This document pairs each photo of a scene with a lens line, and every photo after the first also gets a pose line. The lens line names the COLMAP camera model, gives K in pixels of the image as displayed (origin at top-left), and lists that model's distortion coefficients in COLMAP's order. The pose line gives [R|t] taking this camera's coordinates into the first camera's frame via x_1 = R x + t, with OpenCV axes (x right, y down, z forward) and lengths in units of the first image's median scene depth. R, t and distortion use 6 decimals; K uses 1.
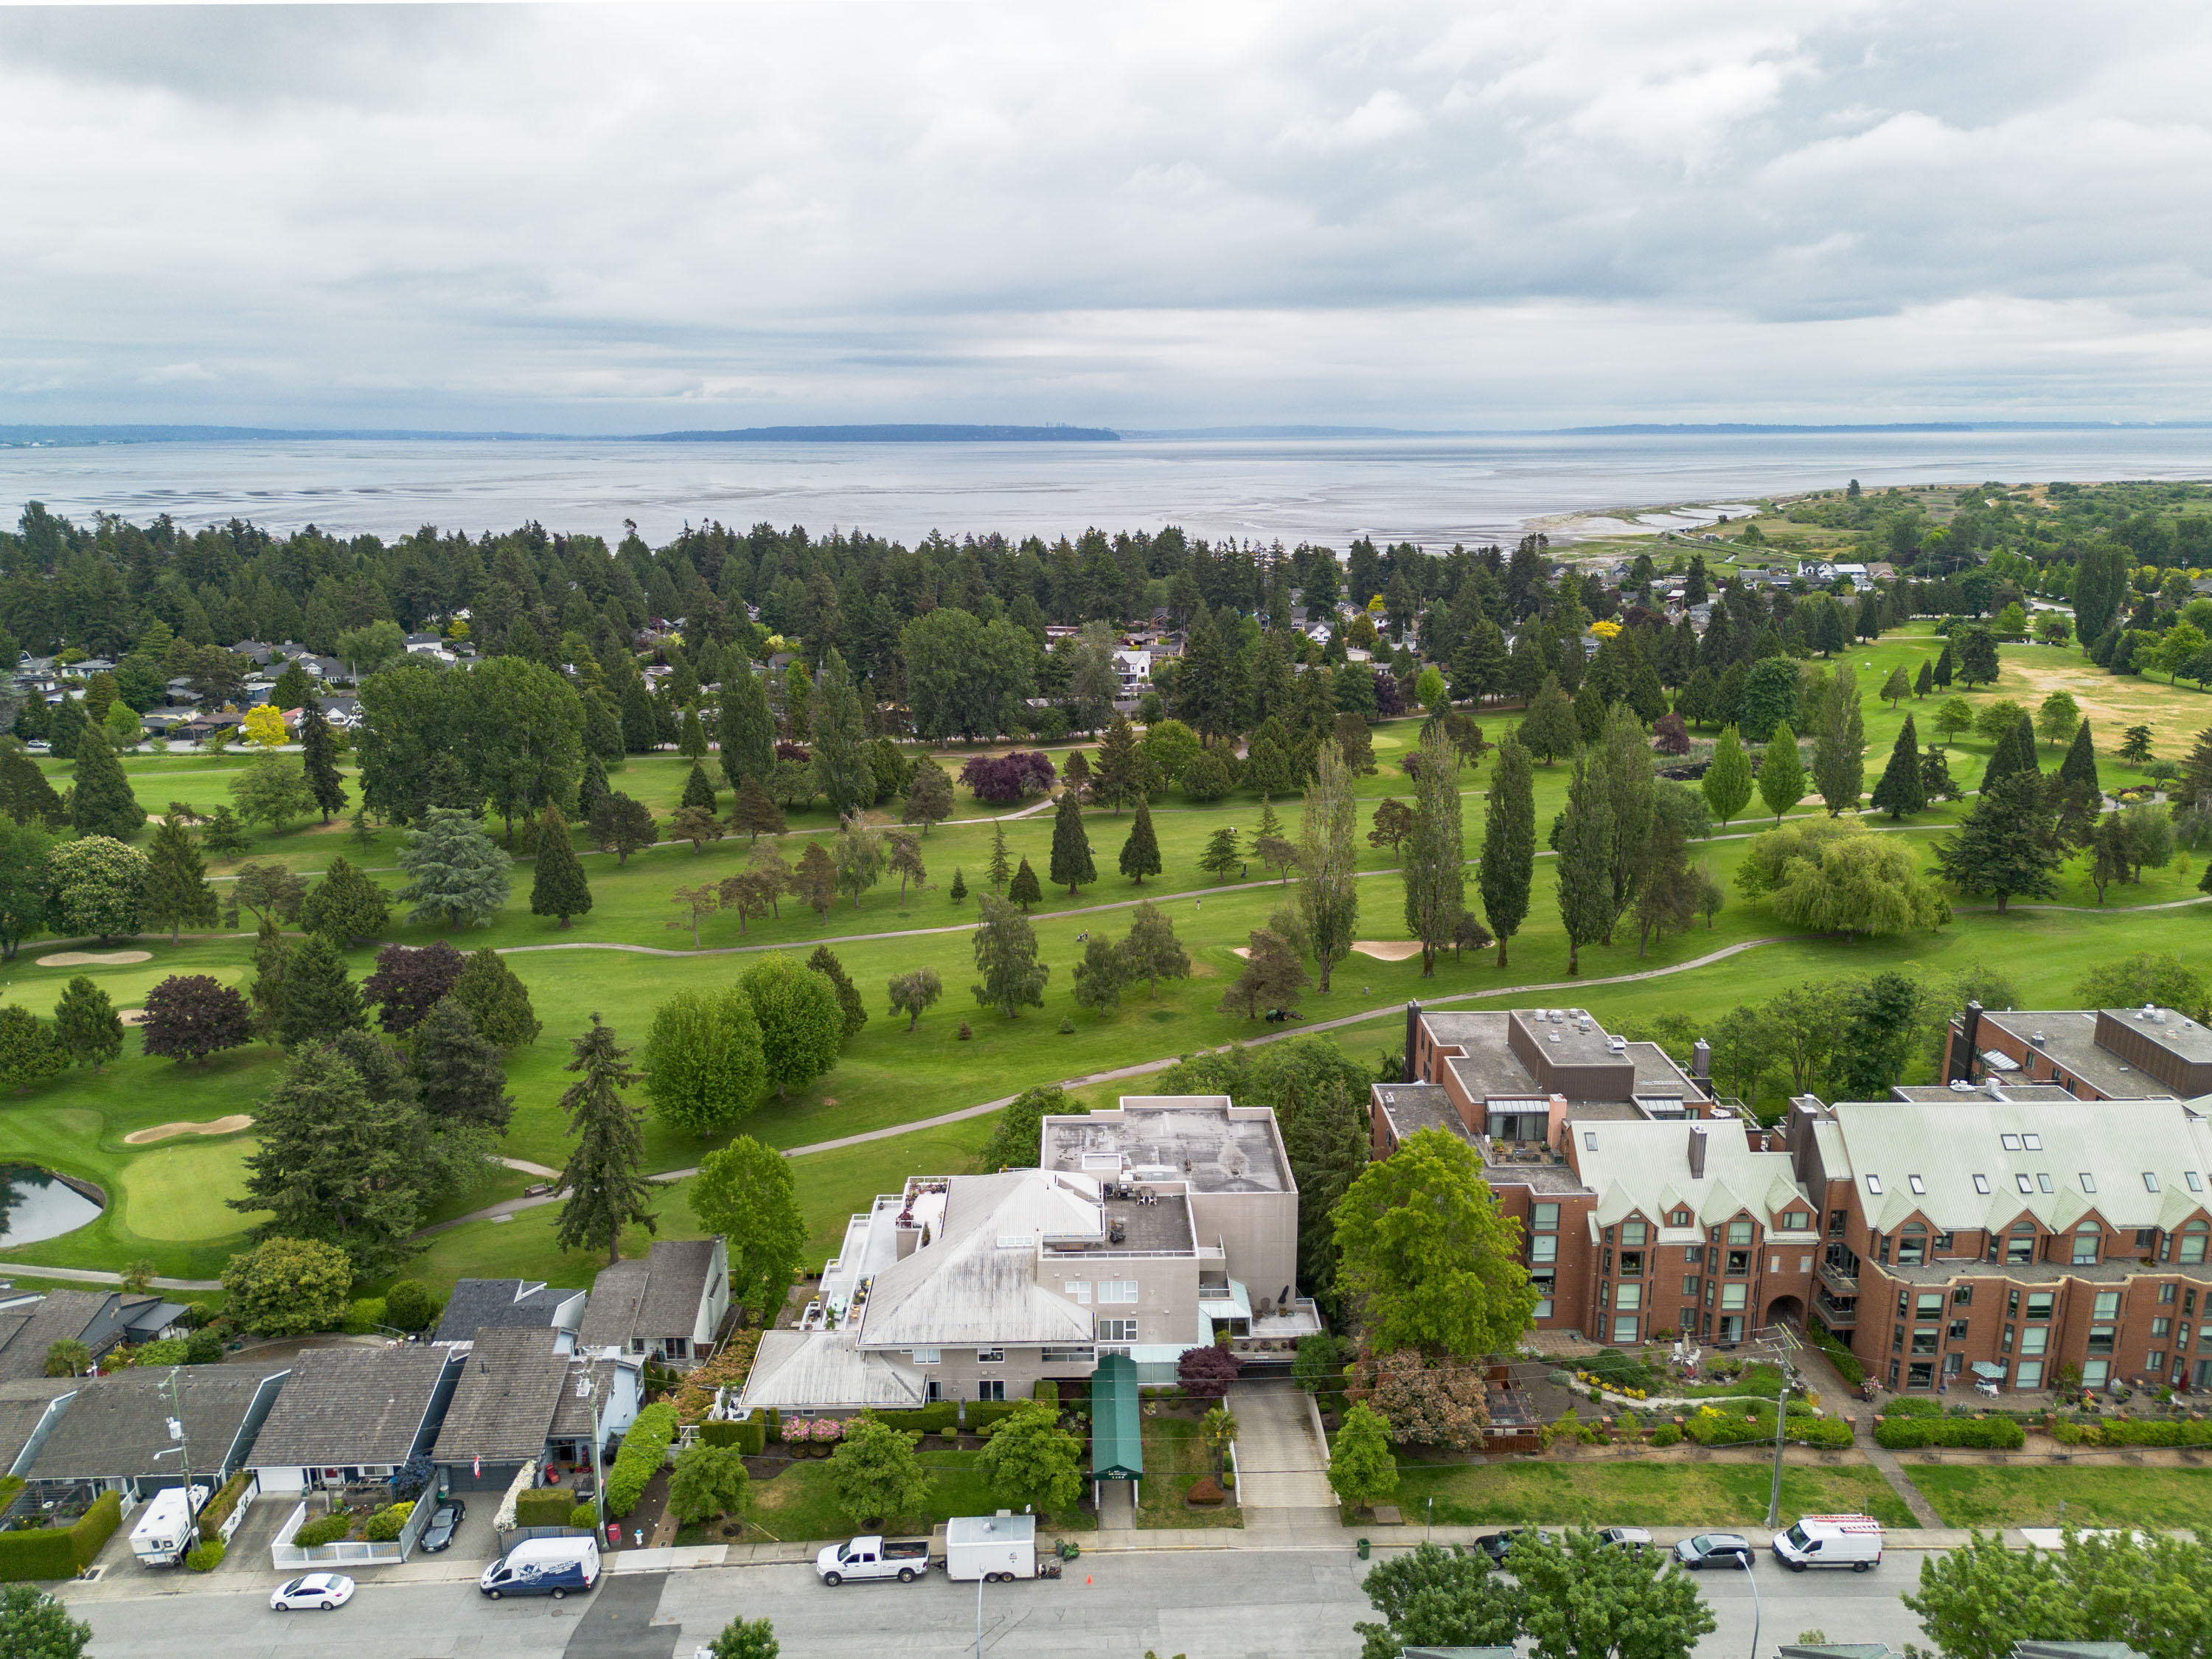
lens RADIAL K [[1588.7, 0, 1103.1], [0, 1588.7, 865.3], [0, 0, 1]] dist [0.079551, -0.078829]
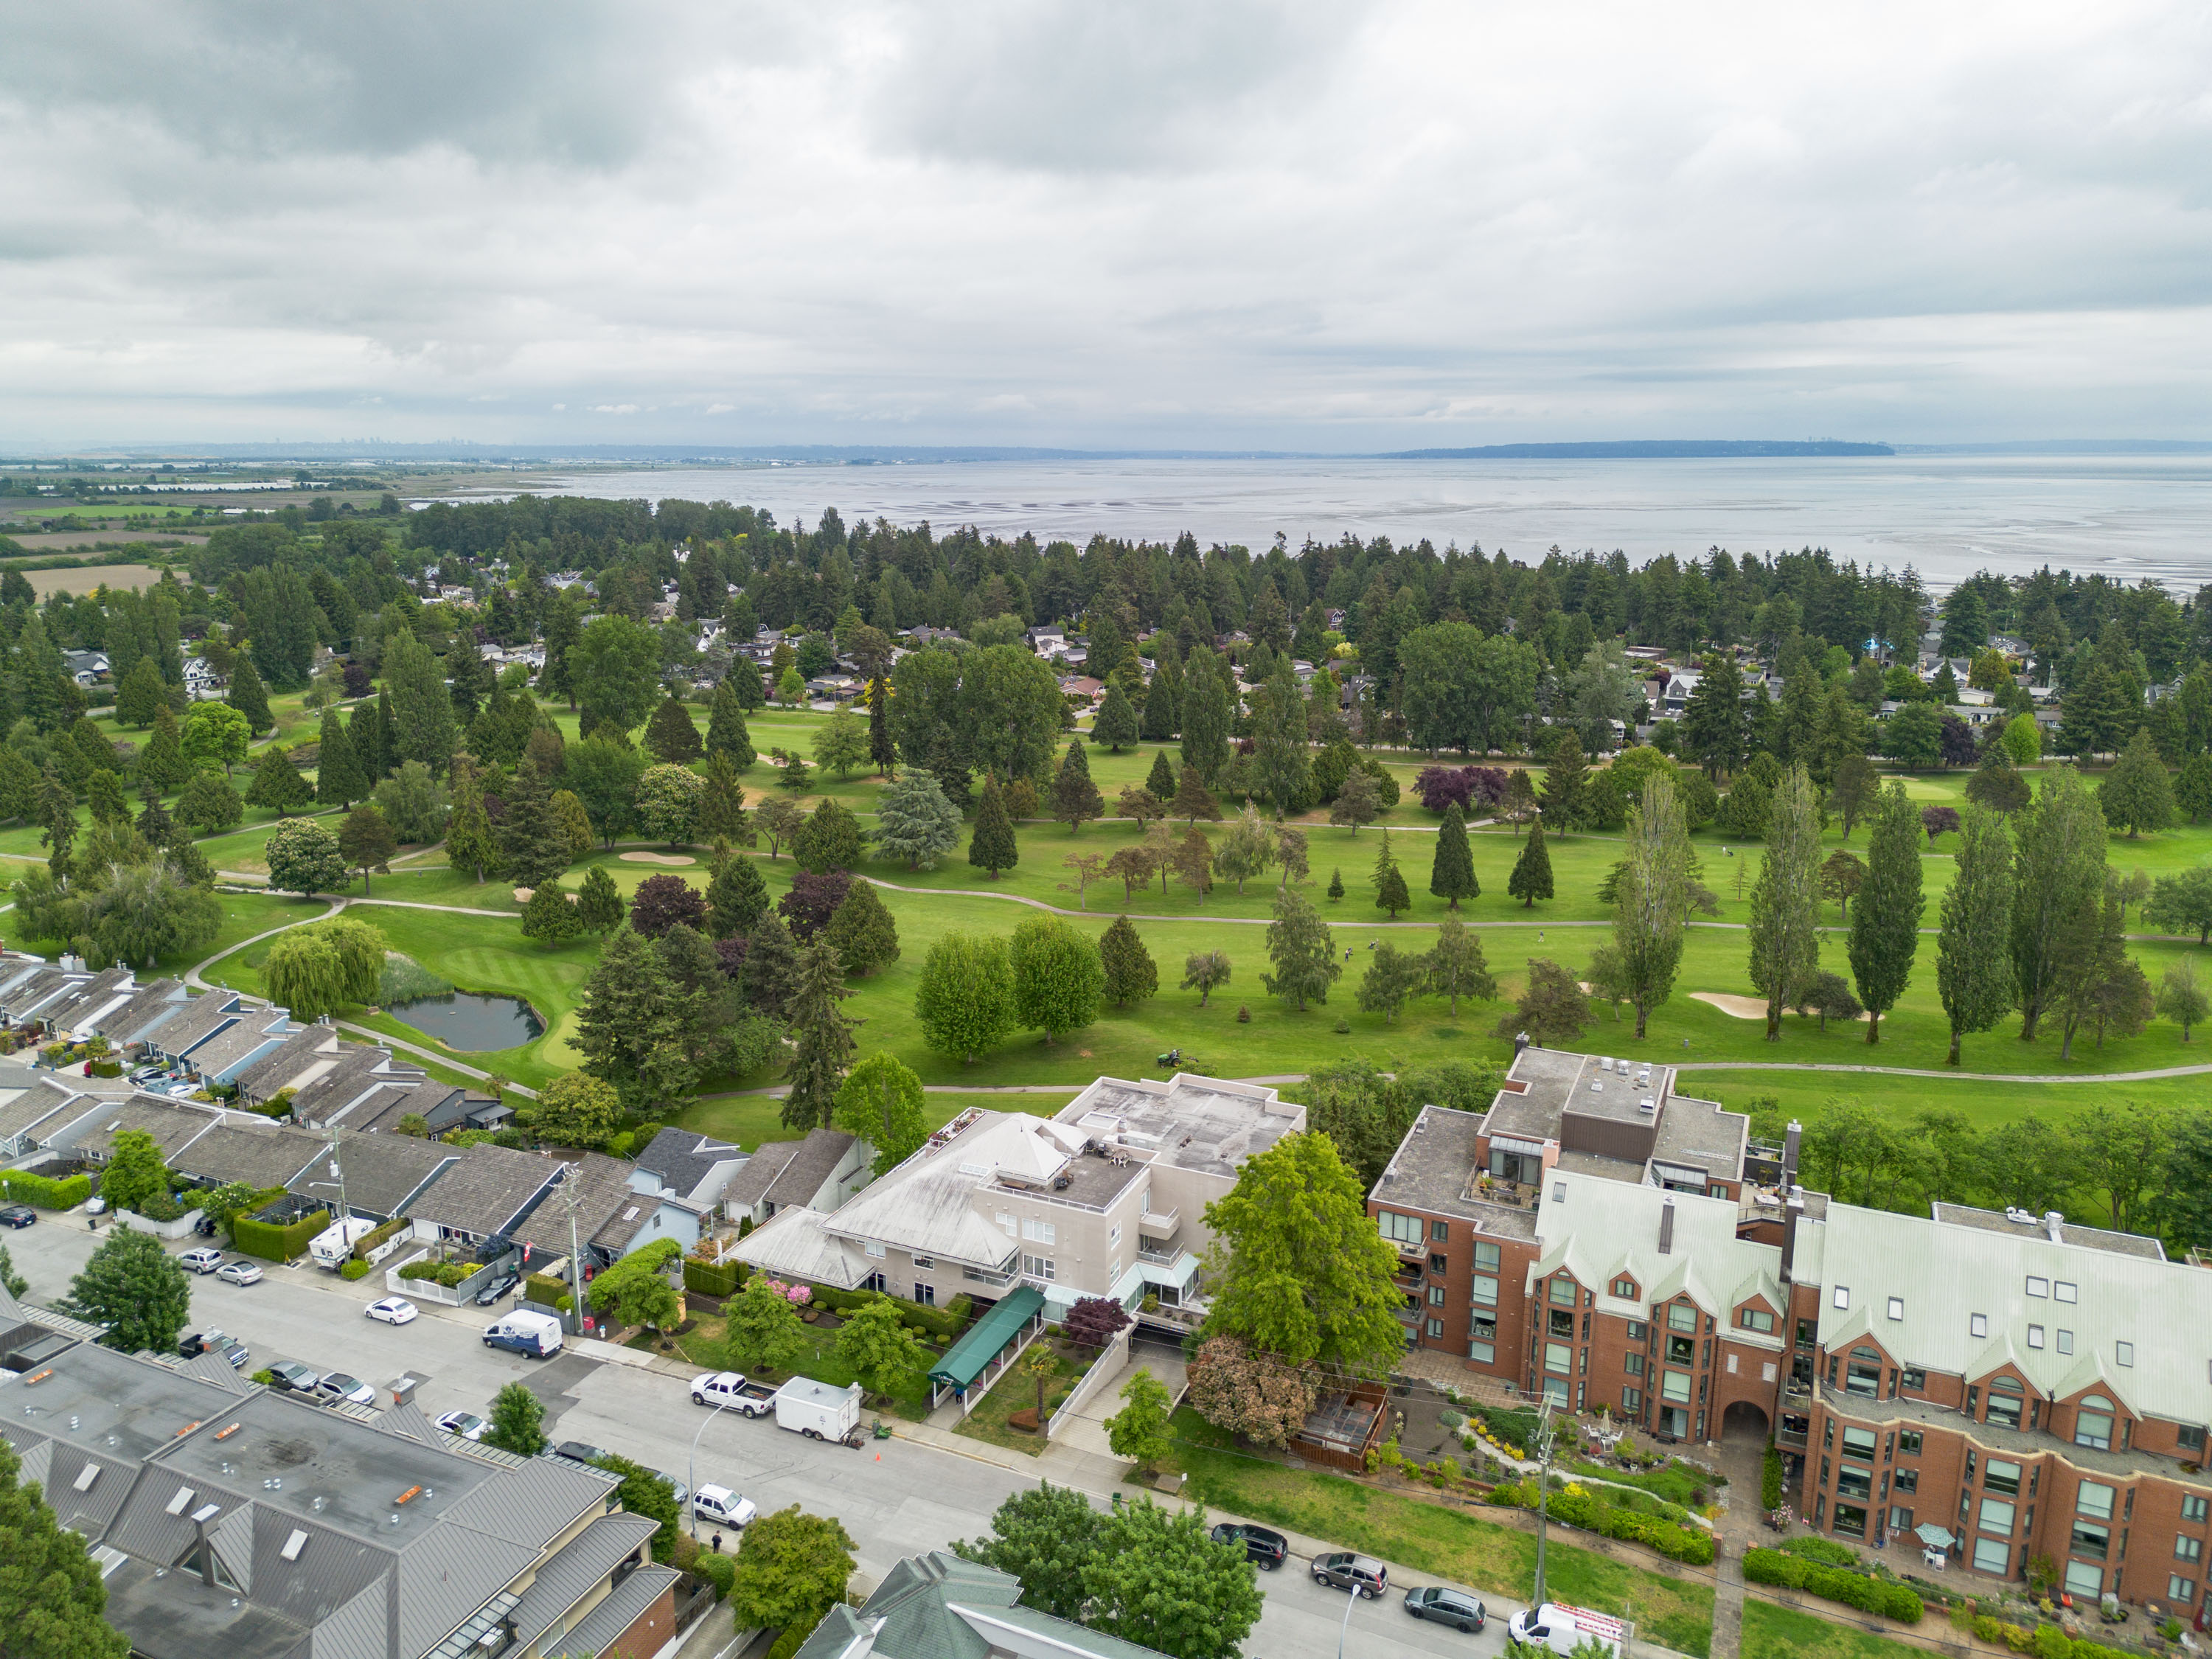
lens RADIAL K [[1556.6, 0, 1106.0], [0, 1556.6, 829.5], [0, 0, 1]] dist [0.072254, -0.067756]
pose [[0.903349, 0.104097, -0.416082, 0.436837], [-0.115085, 0.993355, -0.001338, -0.010095], [0.413178, 0.049094, 0.909326, 0.028164]]
